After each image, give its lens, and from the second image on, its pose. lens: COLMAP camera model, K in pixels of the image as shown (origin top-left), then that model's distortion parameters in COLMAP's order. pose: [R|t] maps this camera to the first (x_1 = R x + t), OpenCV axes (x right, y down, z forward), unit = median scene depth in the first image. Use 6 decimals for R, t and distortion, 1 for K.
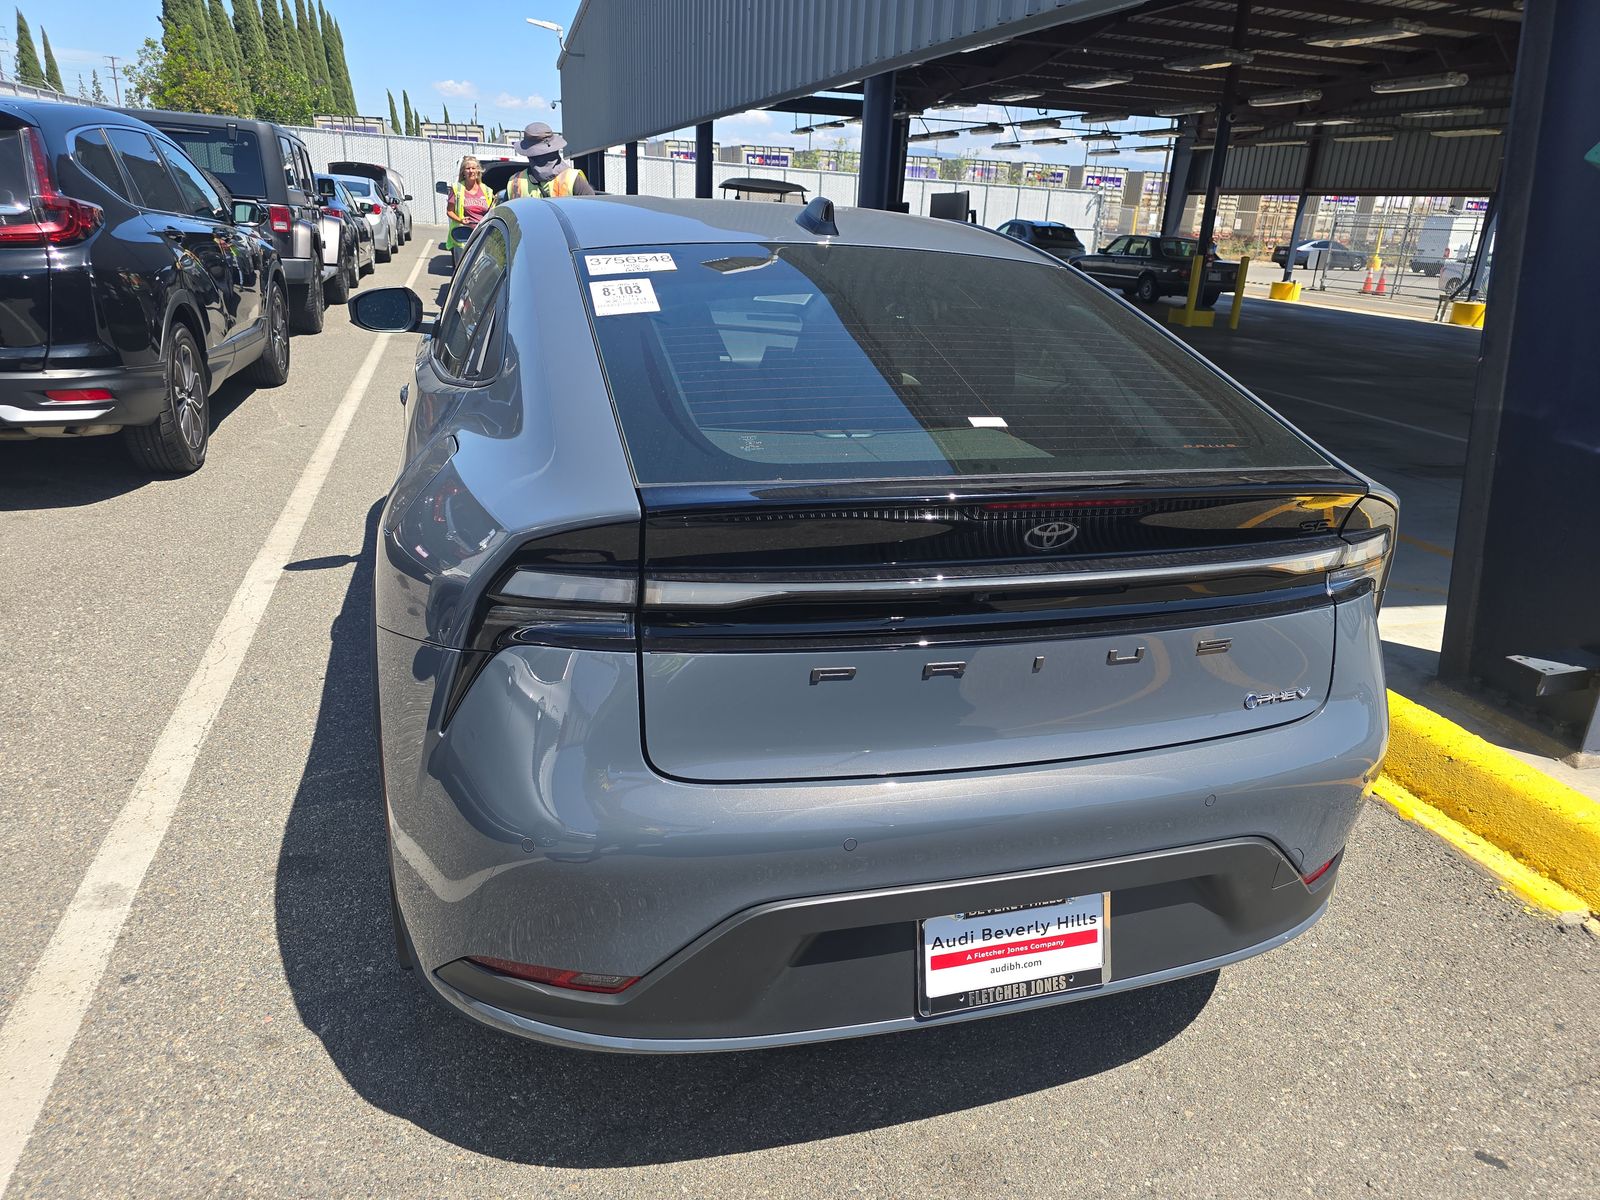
lens RADIAL K [[1089.5, 0, 813.0], [0, 1089.5, 604.4], [0, 0, 1]] dist [0.030152, -0.022852]
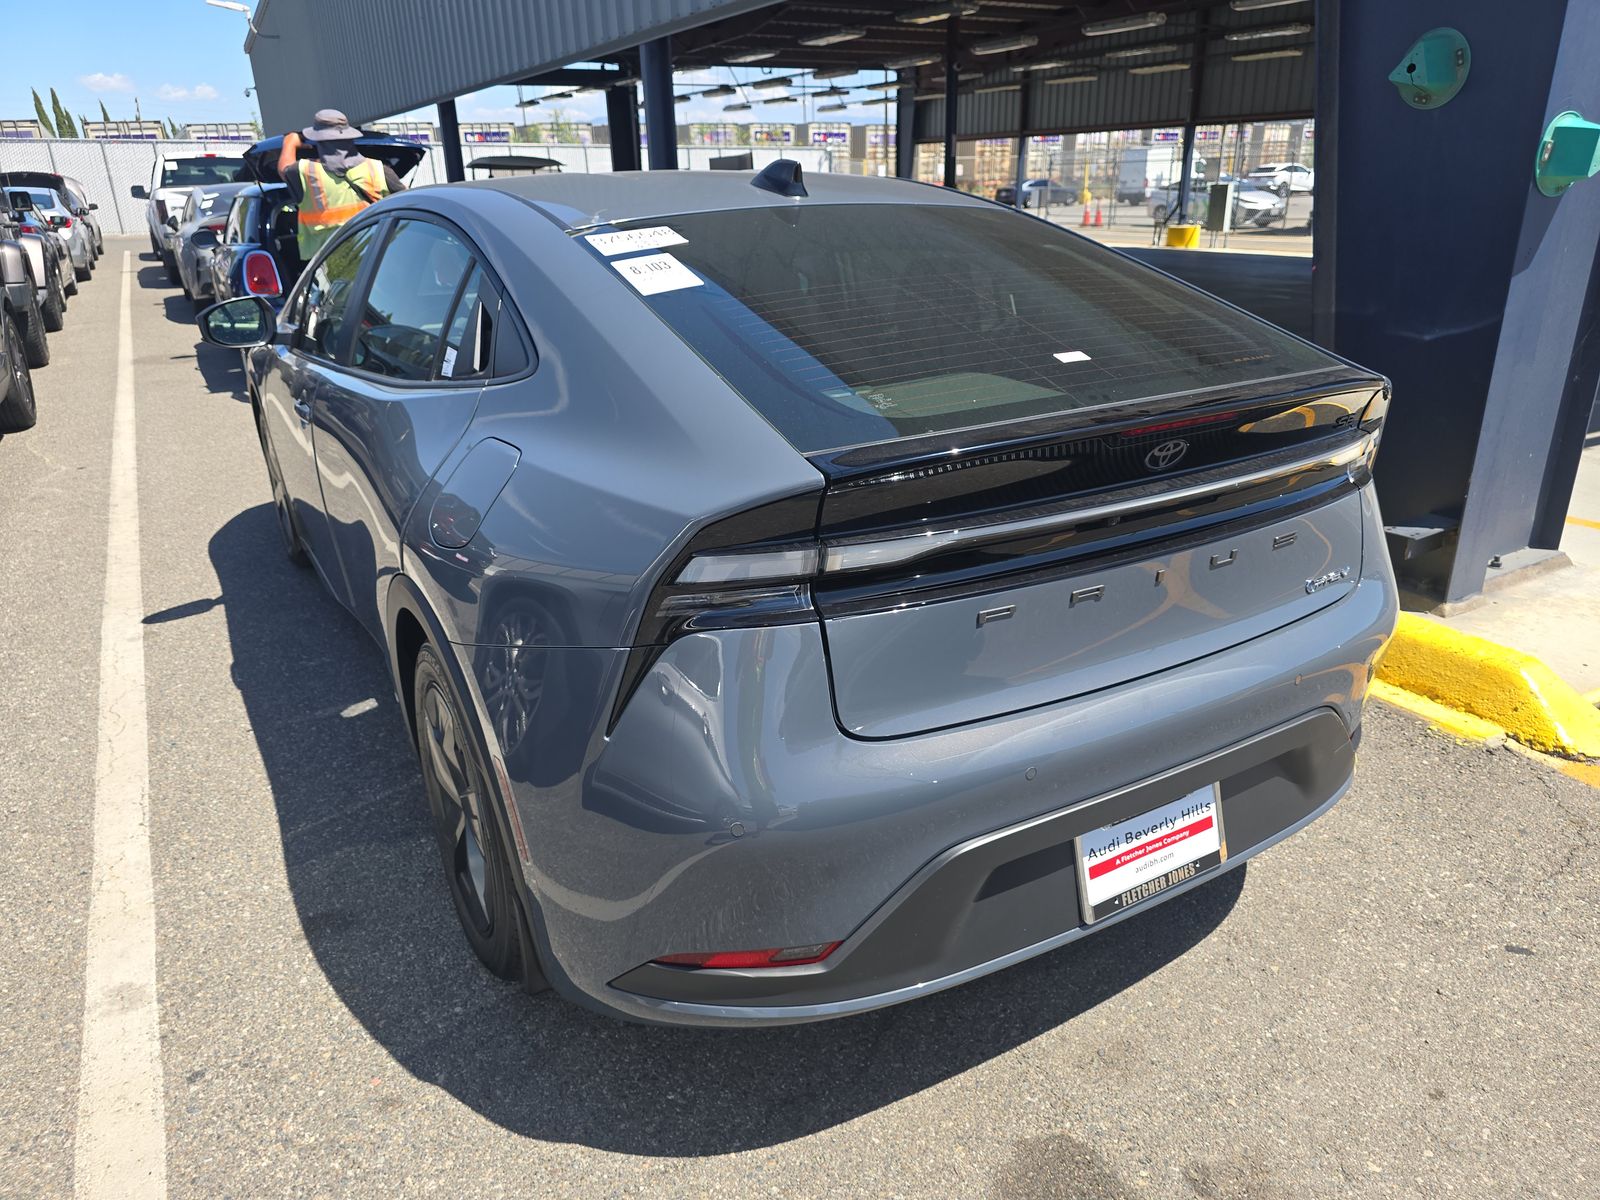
lens RADIAL K [[1089.5, 0, 813.0], [0, 1089.5, 604.4], [0, 0, 1]] dist [0.030152, -0.022852]
pose [[0.970151, -0.150238, 0.190359, -0.143580], [0.145188, 0.988584, 0.040286, -0.005024], [-0.194238, -0.011446, 0.980888, 0.007477]]
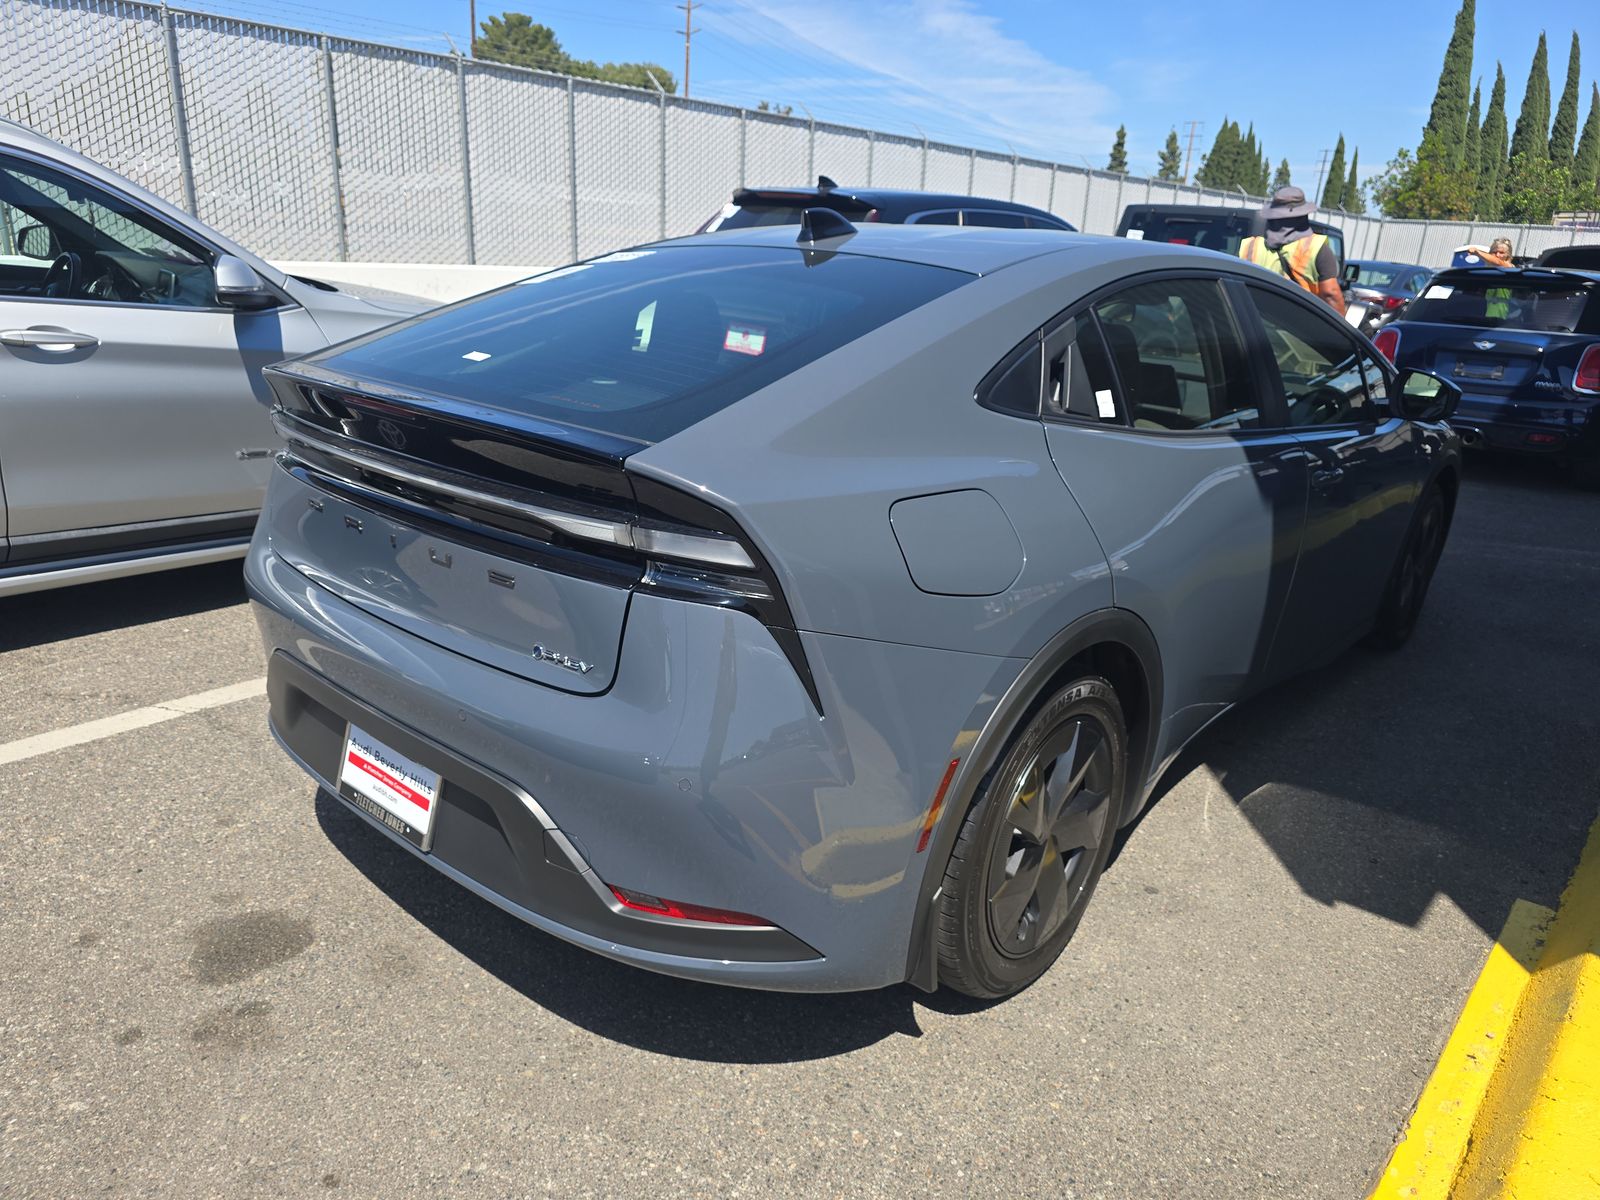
lens RADIAL K [[1089.5, 0, 813.0], [0, 1089.5, 604.4], [0, 0, 1]] dist [0.030152, -0.022852]
pose [[0.536820, 0.246922, -0.806755, 0.647034], [-0.313833, 0.946040, 0.080726, -0.055269], [0.783156, 0.209851, 0.585346, 0.289069]]
